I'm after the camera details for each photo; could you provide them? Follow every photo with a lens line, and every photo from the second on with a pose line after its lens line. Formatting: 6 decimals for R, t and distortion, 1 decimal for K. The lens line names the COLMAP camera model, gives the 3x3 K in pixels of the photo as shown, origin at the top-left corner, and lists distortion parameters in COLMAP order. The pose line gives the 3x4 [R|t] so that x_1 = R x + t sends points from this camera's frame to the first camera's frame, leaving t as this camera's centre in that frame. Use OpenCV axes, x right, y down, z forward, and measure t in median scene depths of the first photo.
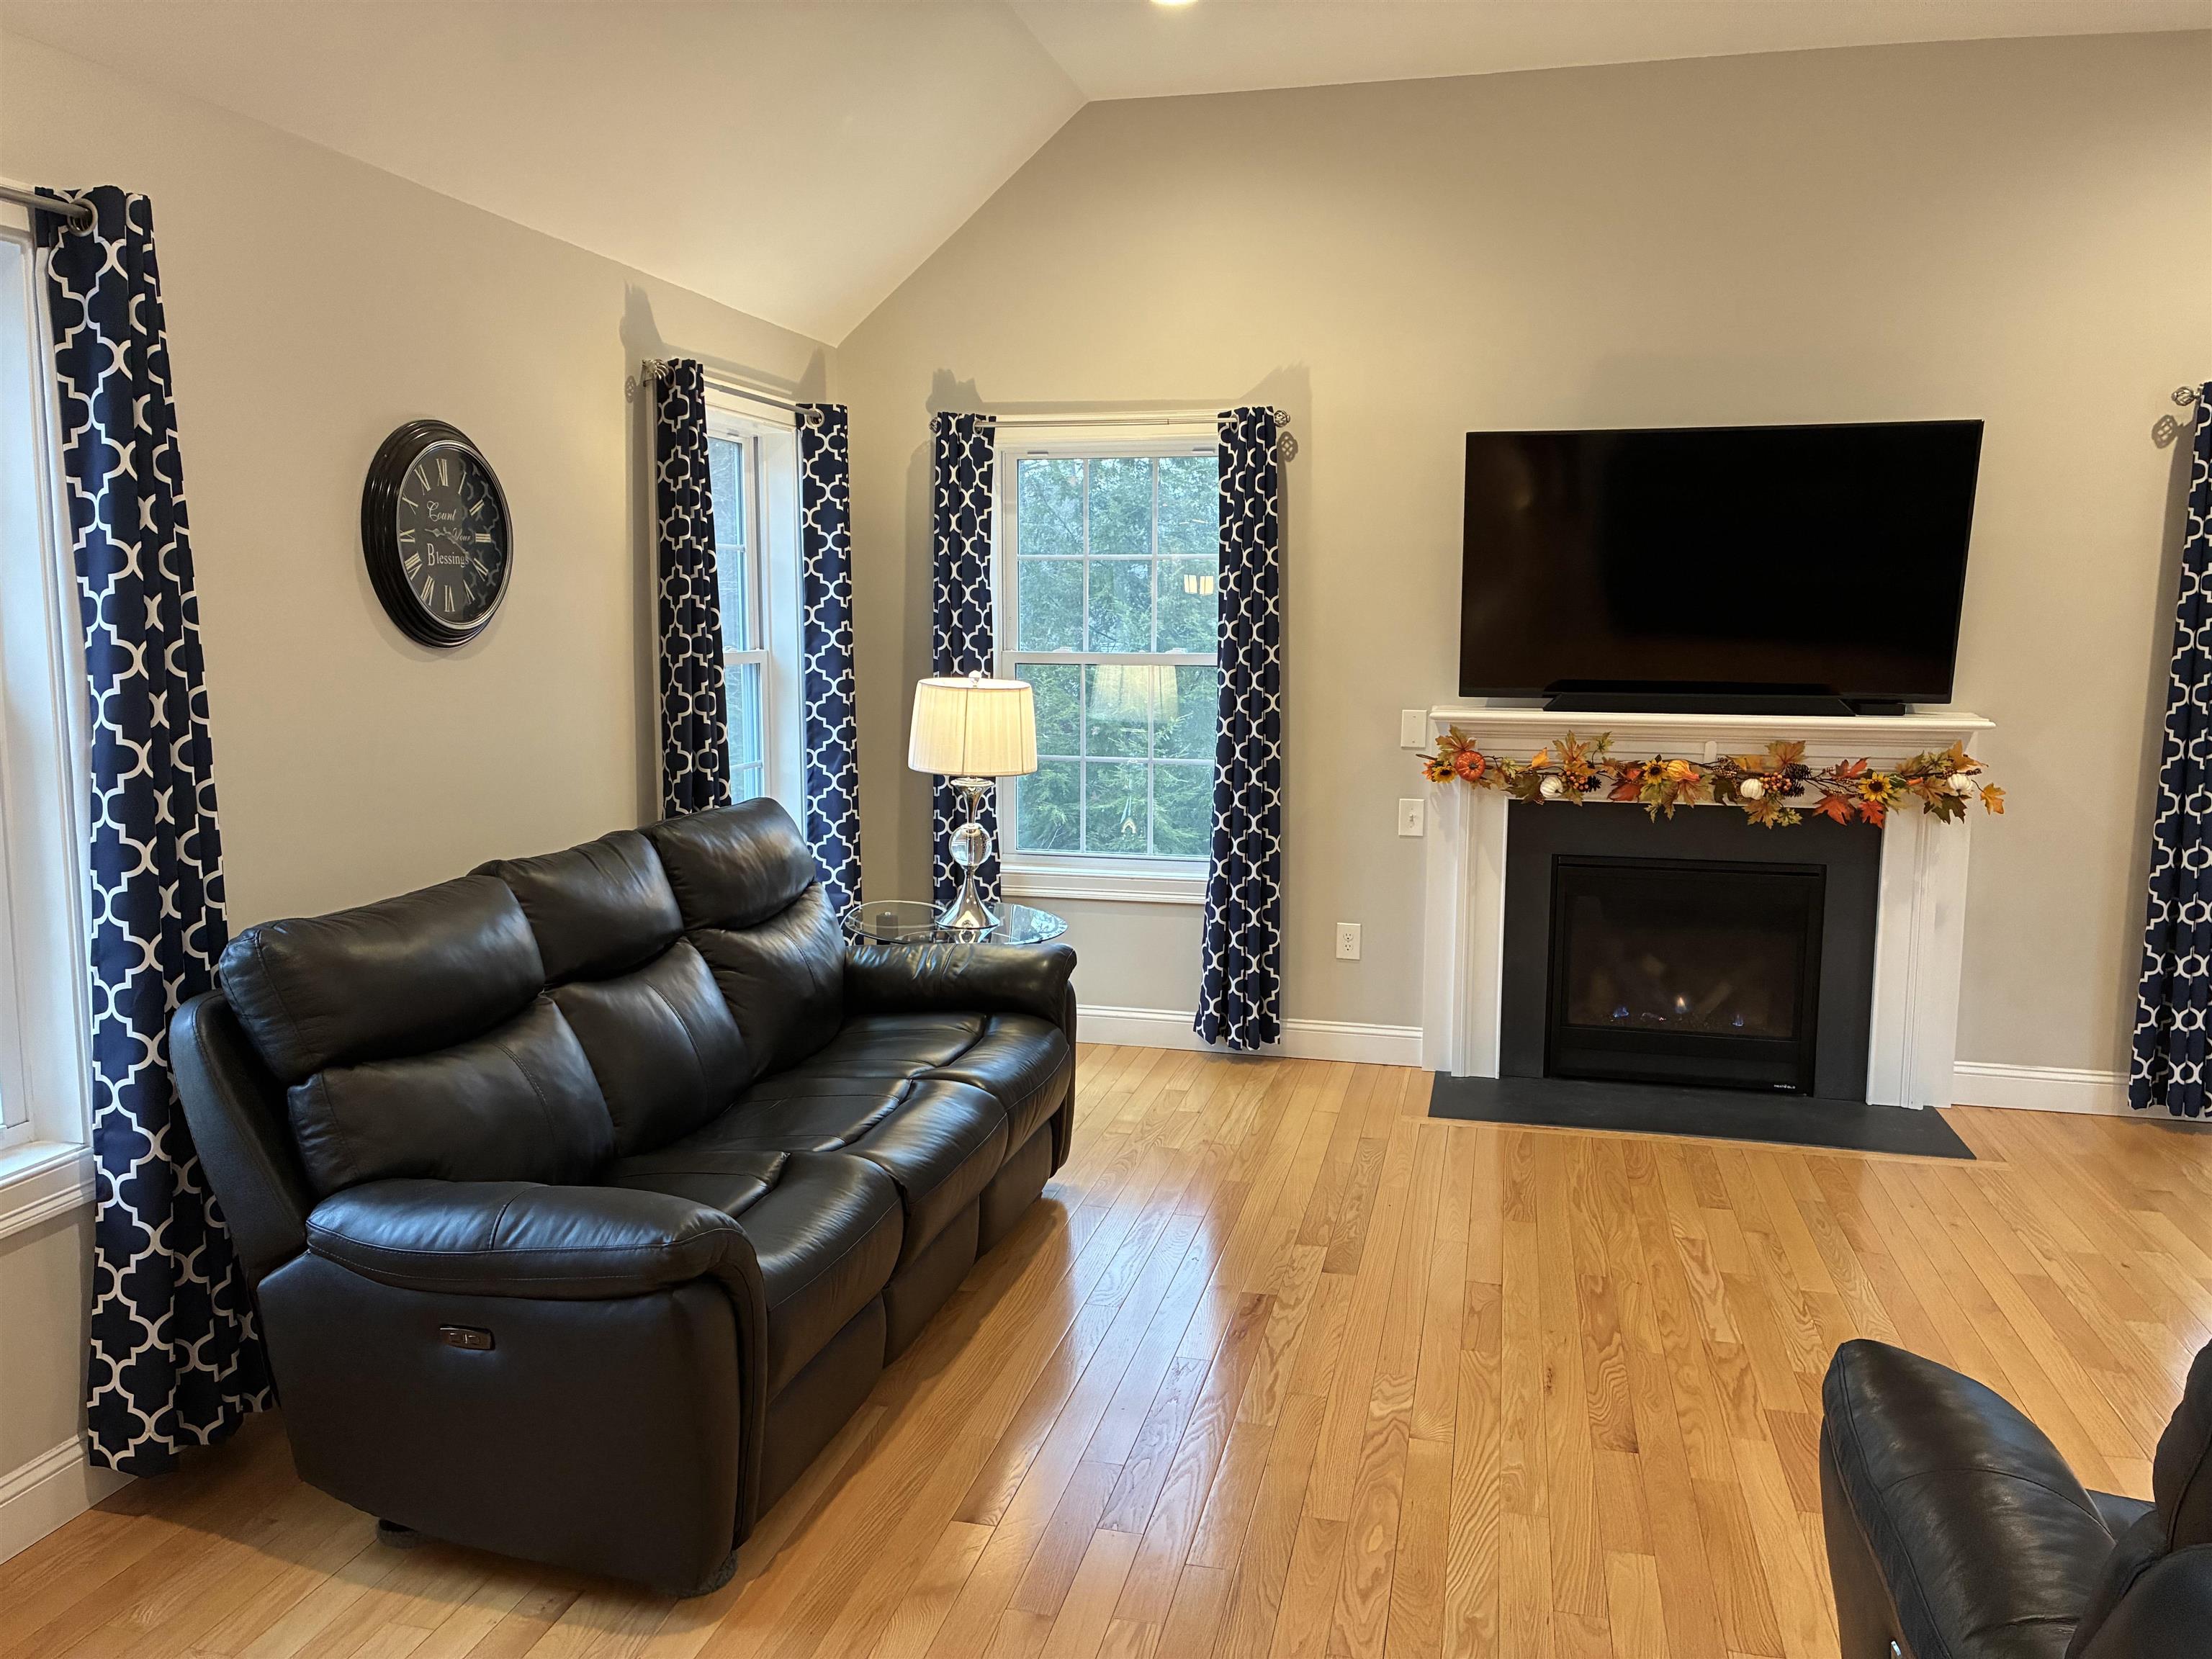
lens RADIAL K [[1683.1, 0, 1106.0], [0, 1683.1, 829.5], [0, 0, 1]] dist [0.052166, -0.059967]
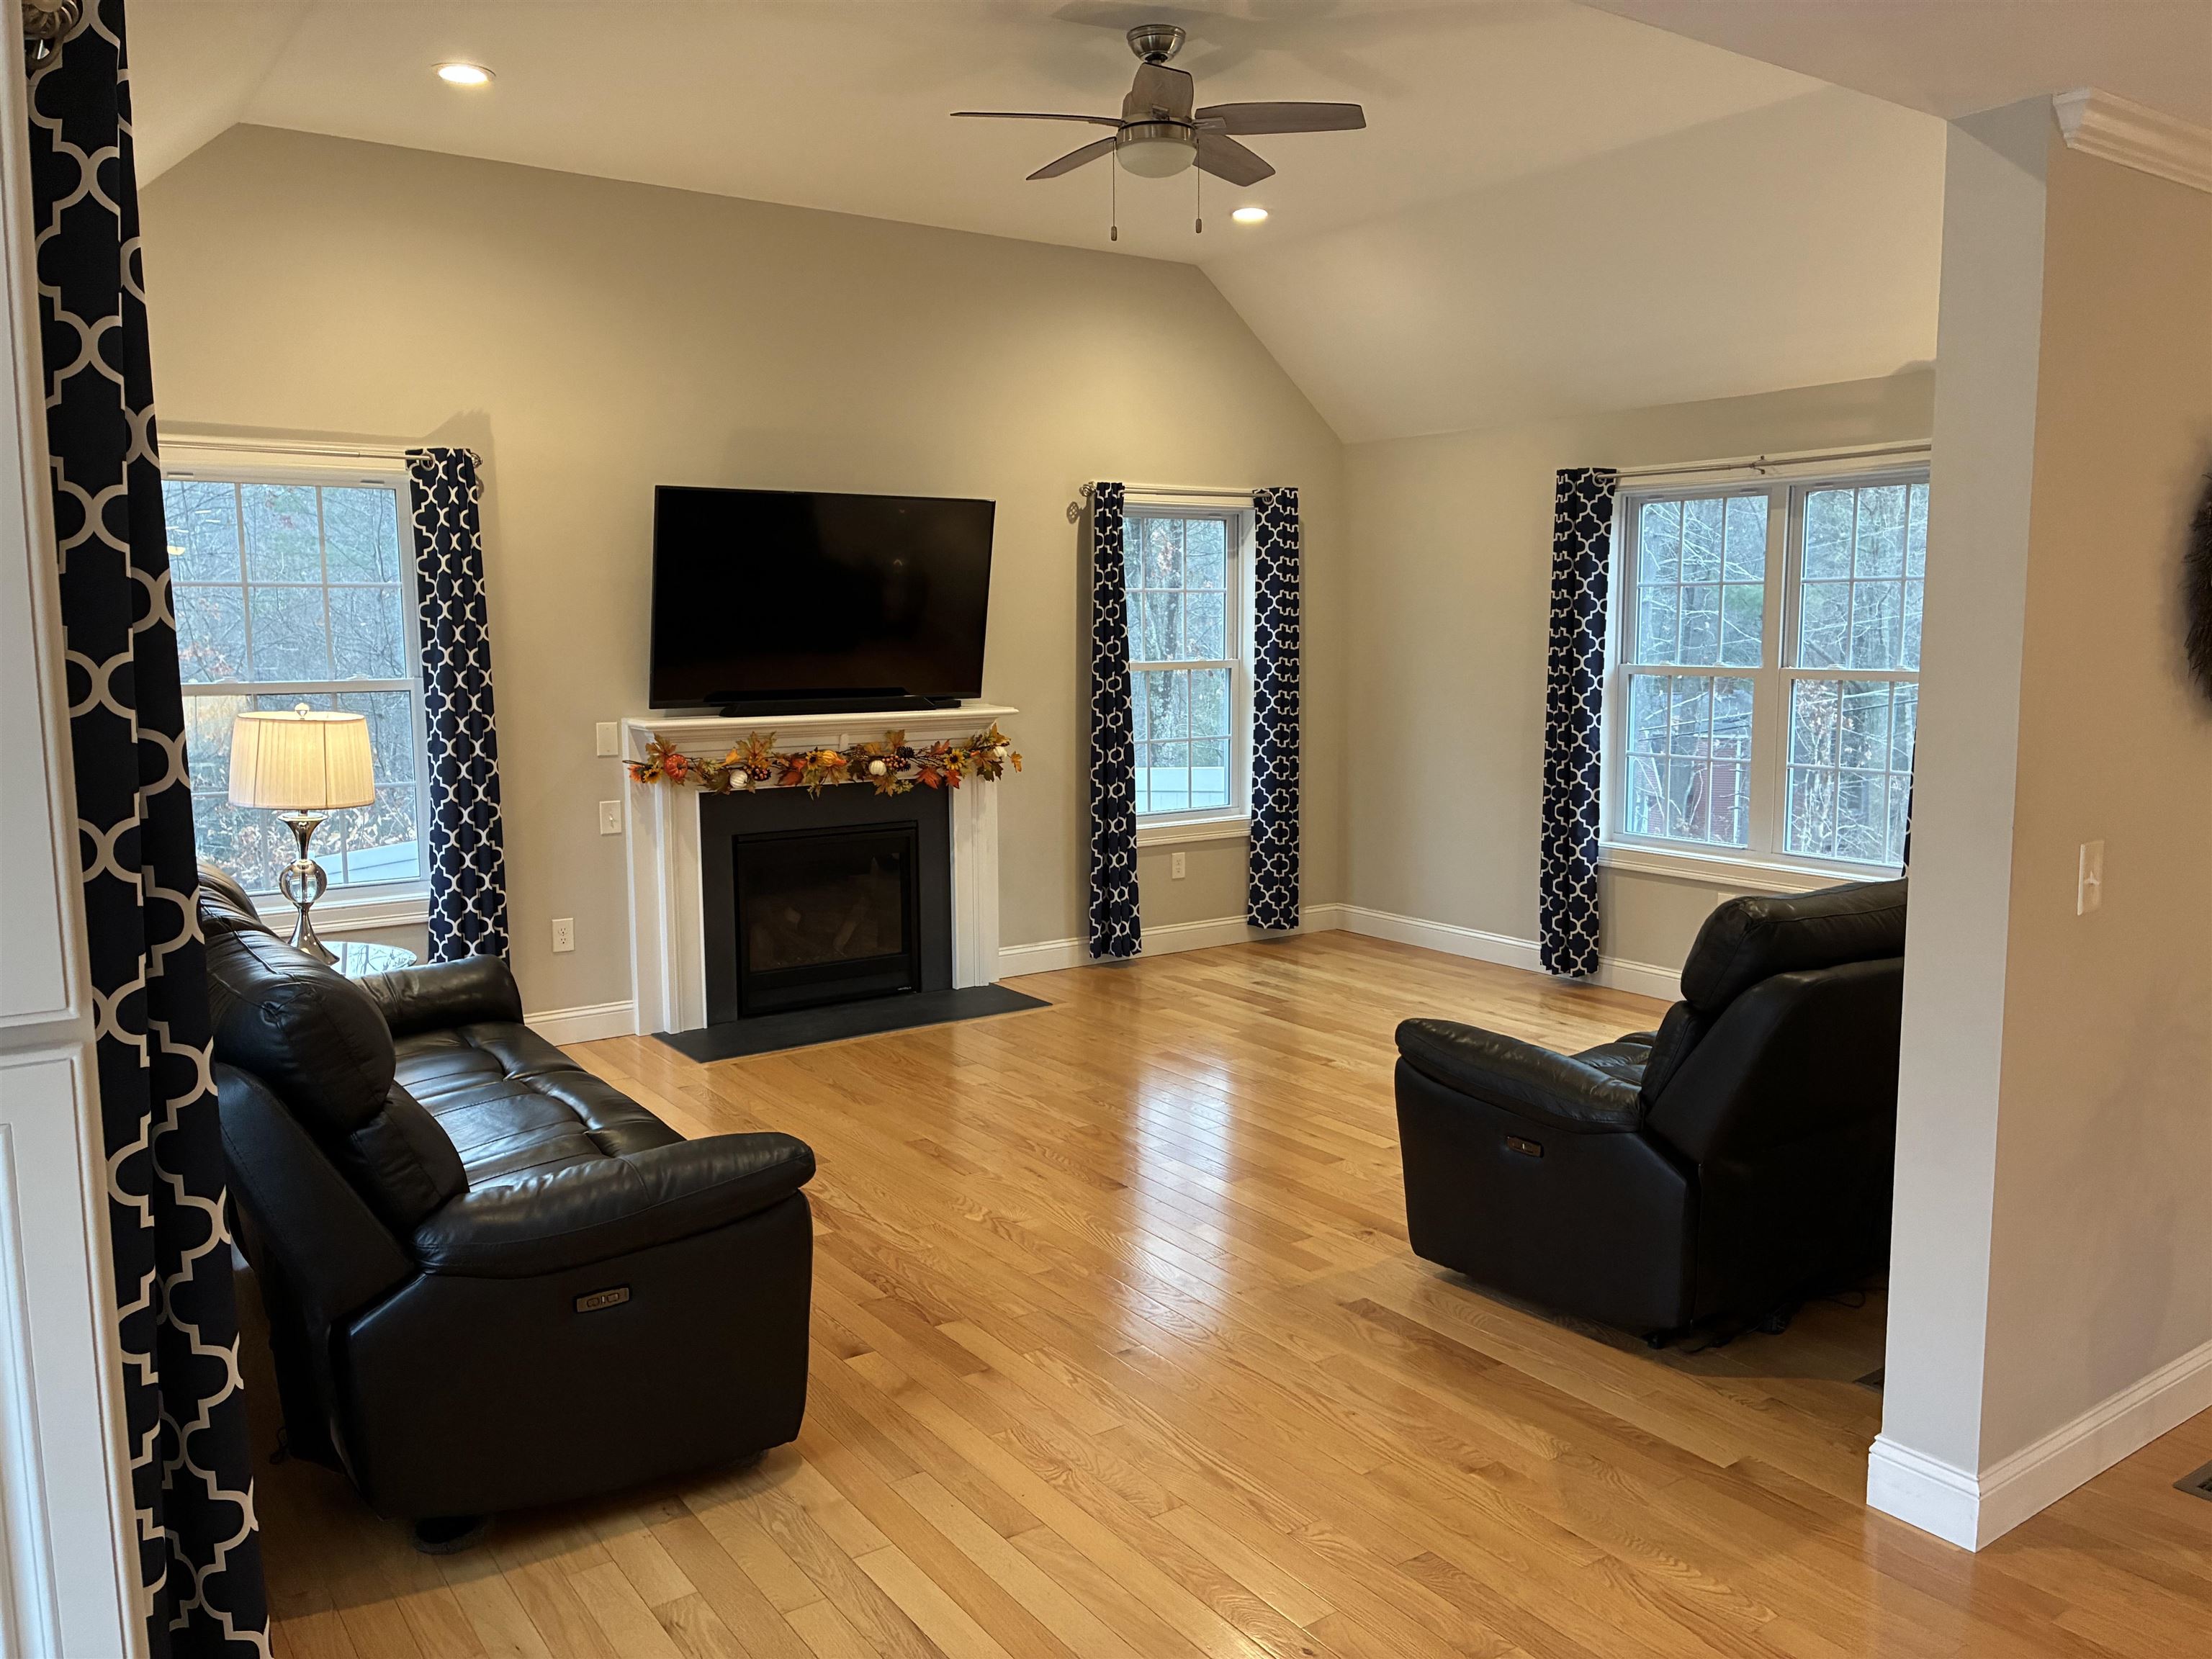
lens RADIAL K [[1683.1, 0, 1106.0], [0, 1683.1, 829.5], [0, 0, 1]] dist [0.052166, -0.059967]
pose [[0.660686, -0.101811, 0.743726, -0.478863], [0.106168, 0.993474, 0.041686, -0.011891], [-0.743117, 0.051419, 0.667183, -0.010567]]
